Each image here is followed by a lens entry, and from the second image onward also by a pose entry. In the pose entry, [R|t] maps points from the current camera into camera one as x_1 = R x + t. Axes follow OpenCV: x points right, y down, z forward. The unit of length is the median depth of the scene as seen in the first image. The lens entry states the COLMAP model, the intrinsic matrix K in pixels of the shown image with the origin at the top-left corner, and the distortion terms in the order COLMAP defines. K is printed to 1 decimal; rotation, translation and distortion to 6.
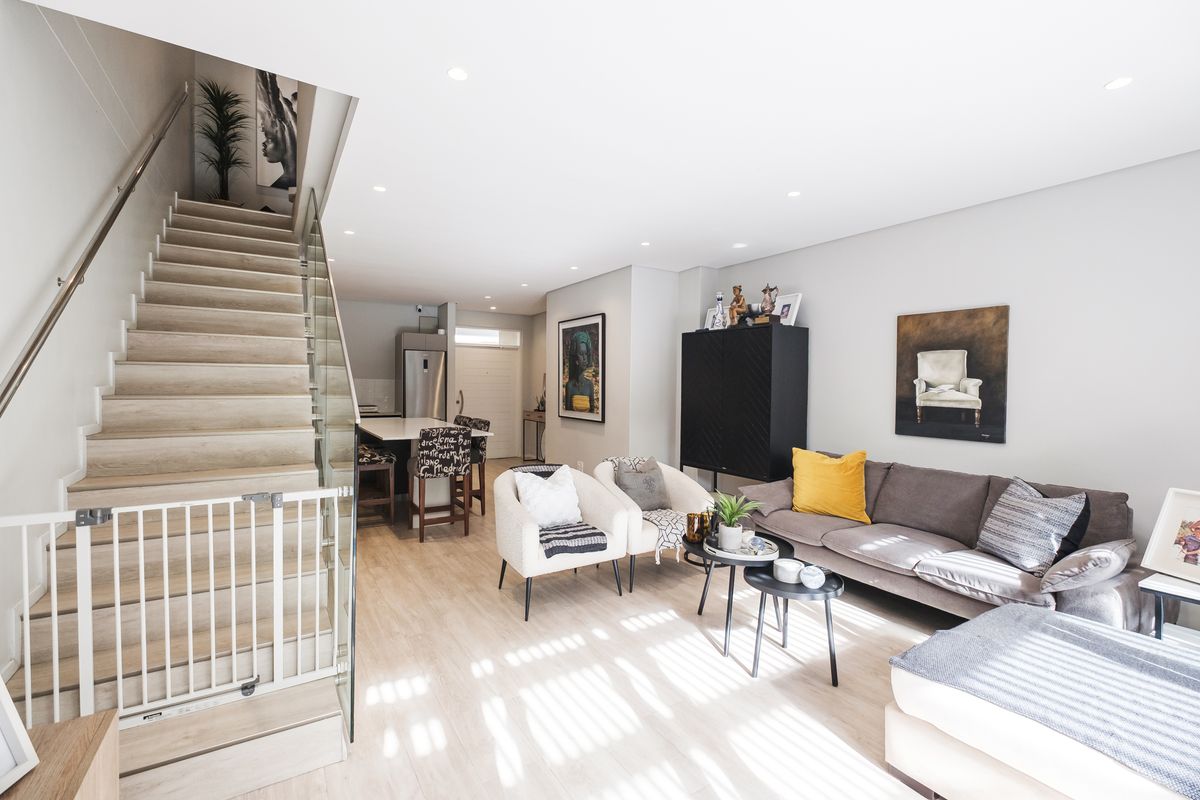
lens RADIAL K [[525.3, 0, 597.6], [0, 525.3, 398.1], [0, 0, 1]] dist [-0.000427, -0.000118]
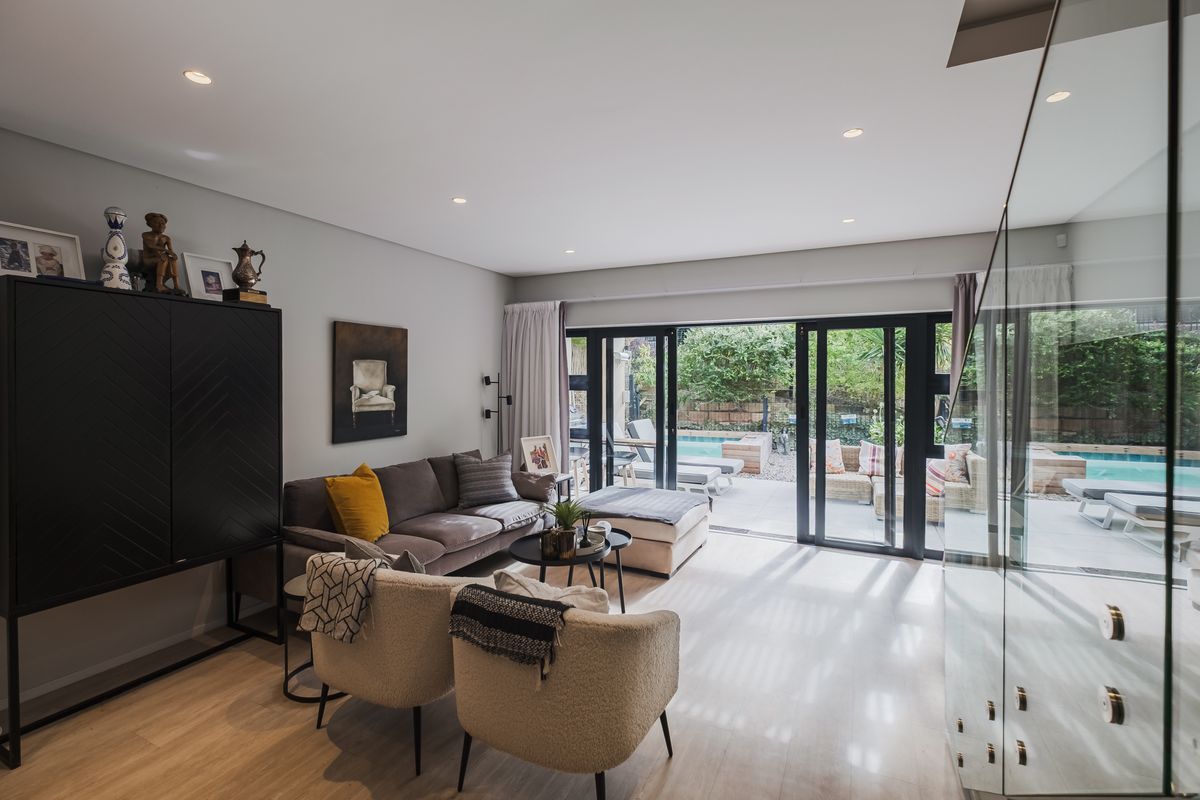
lens RADIAL K [[525.3, 0, 598.4], [0, 525.3, 381.5], [0, 0, 1]] dist [-0.000427, -0.000118]
pose [[-0.520207, -0.015352, 0.853902, -0.548908], [0.020537, 0.999324, 0.030478, -0.070534], [-0.853793, 0.033392, -0.519540, 1.190638]]
